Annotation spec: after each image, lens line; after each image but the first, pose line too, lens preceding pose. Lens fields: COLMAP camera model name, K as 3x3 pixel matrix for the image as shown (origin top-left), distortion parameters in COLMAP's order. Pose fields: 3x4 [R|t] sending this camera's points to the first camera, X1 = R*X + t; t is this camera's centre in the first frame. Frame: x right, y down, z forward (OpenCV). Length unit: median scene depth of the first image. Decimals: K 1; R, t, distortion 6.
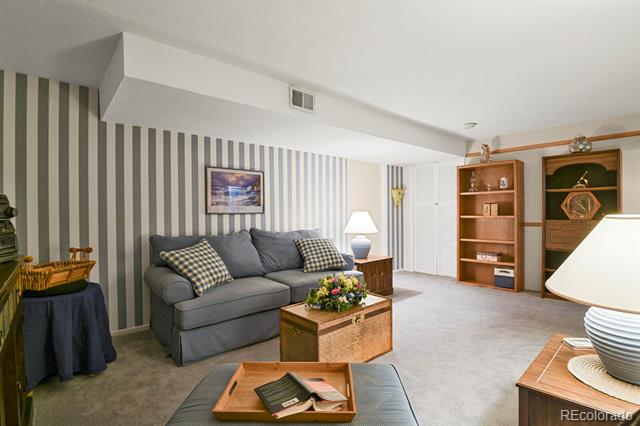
lens RADIAL K [[313.6, 0, 340.5], [0, 313.6, 213.3], [0, 0, 1]] dist [-0.027271, -0.000721]
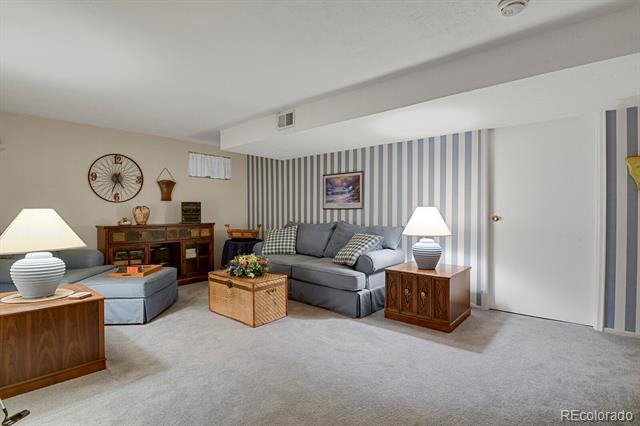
lens RADIAL K [[313.6, 0, 328.4], [0, 313.6, 212.3], [0, 0, 1]] dist [-0.027271, -0.000721]
pose [[0.108676, 0.011996, -0.994005, 0.903304], [-0.006021, 0.999917, 0.011409, 0.001124], [0.994059, 0.004746, 0.108739, 0.791471]]
